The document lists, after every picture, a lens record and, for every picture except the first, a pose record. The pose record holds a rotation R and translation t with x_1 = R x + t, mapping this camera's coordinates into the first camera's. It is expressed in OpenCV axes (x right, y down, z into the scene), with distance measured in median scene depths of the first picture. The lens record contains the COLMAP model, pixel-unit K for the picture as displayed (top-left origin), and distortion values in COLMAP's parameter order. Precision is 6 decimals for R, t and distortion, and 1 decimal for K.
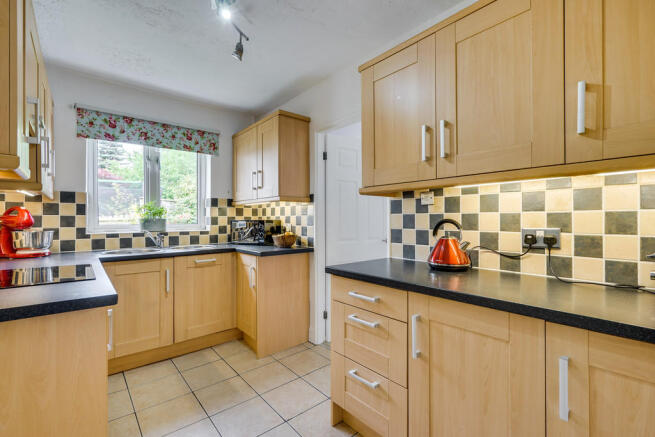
lens RADIAL K [[294.4, 0, 324.4], [0, 294.4, 218.6], [0, 0, 1]] dist [-0.002334, 0.000192]
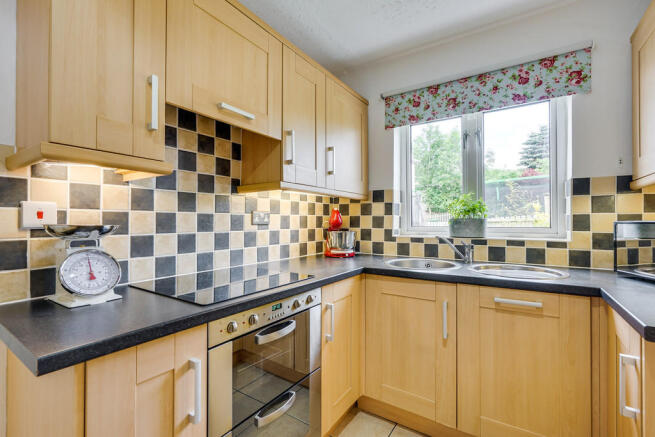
lens RADIAL K [[294.4, 0, 329.5], [0, 294.4, 218.8], [0, 0, 1]] dist [-0.002334, 0.000192]
pose [[0.284575, -0.004513, -0.958643, -0.012544], [0.001947, 0.999990, -0.004129, 0.002449], [0.958652, -0.000692, 0.284581, 0.478481]]
